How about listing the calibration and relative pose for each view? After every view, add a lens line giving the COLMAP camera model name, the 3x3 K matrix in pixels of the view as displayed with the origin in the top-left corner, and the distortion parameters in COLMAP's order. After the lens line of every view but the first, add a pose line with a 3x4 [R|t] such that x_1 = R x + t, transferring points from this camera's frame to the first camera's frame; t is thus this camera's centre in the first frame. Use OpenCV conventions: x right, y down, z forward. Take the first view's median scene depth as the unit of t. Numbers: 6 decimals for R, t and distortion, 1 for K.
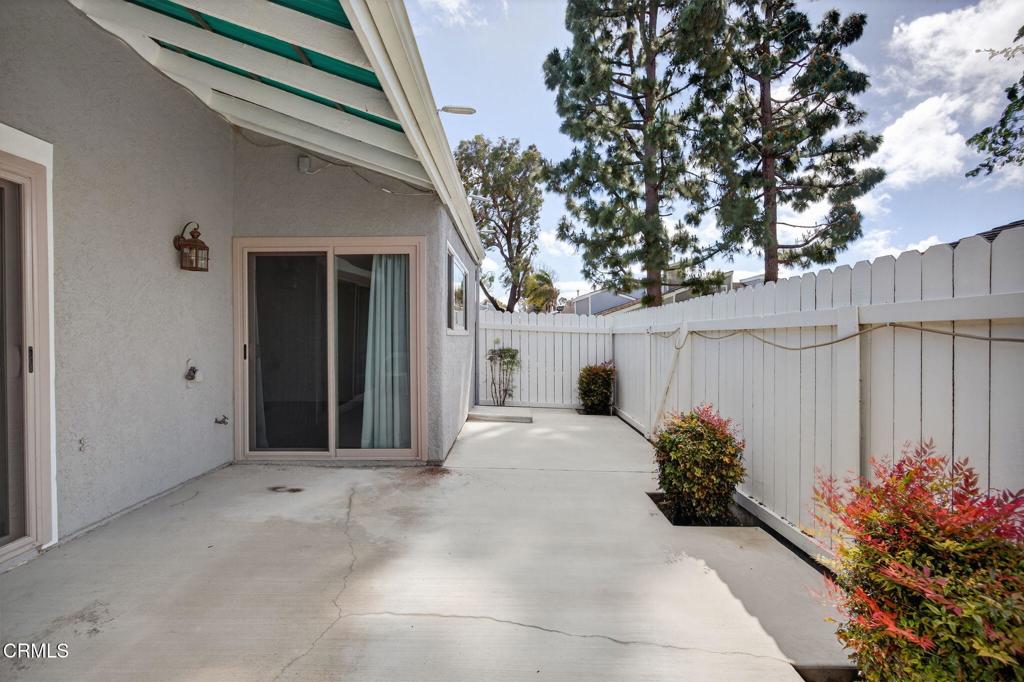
lens RADIAL K [[420.8, 0, 512.0], [0, 420.8, 341.0], [0, 0, 1]] dist [0.001599, 0.000319]
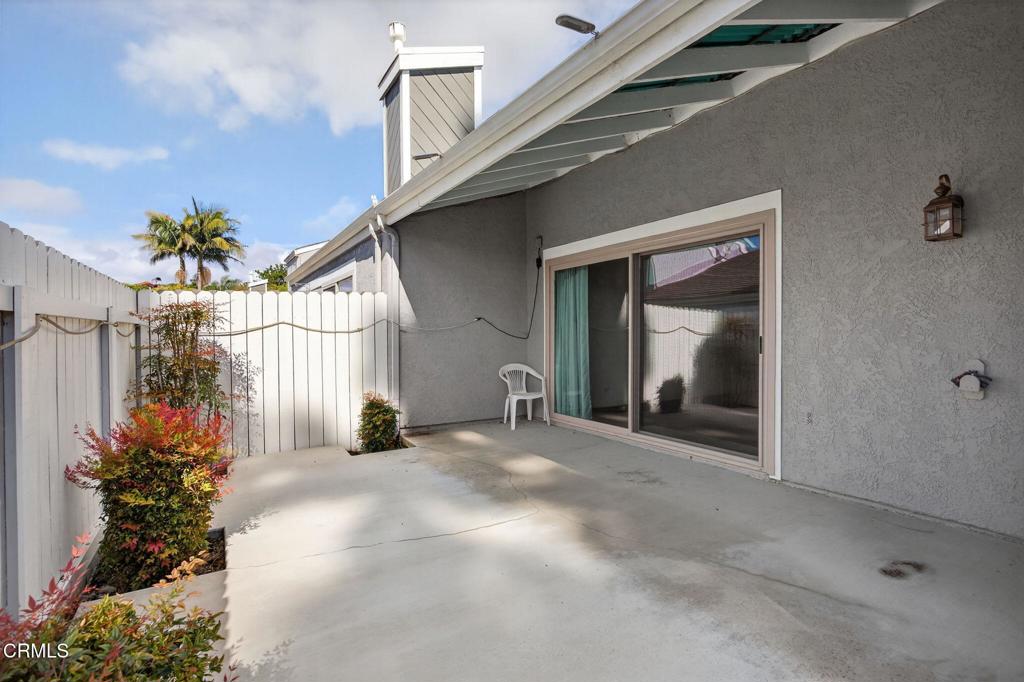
lens RADIAL K [[420.8, 0, 512.0], [0, 420.8, 341.0], [0, 0, 1]] dist [0.001599, 0.000319]
pose [[-0.806738, 0.018204, -0.590629, 0.420350], [-0.000751, 0.999493, 0.031831, -0.016622], [0.590909, 0.026123, -0.806315, 1.565680]]
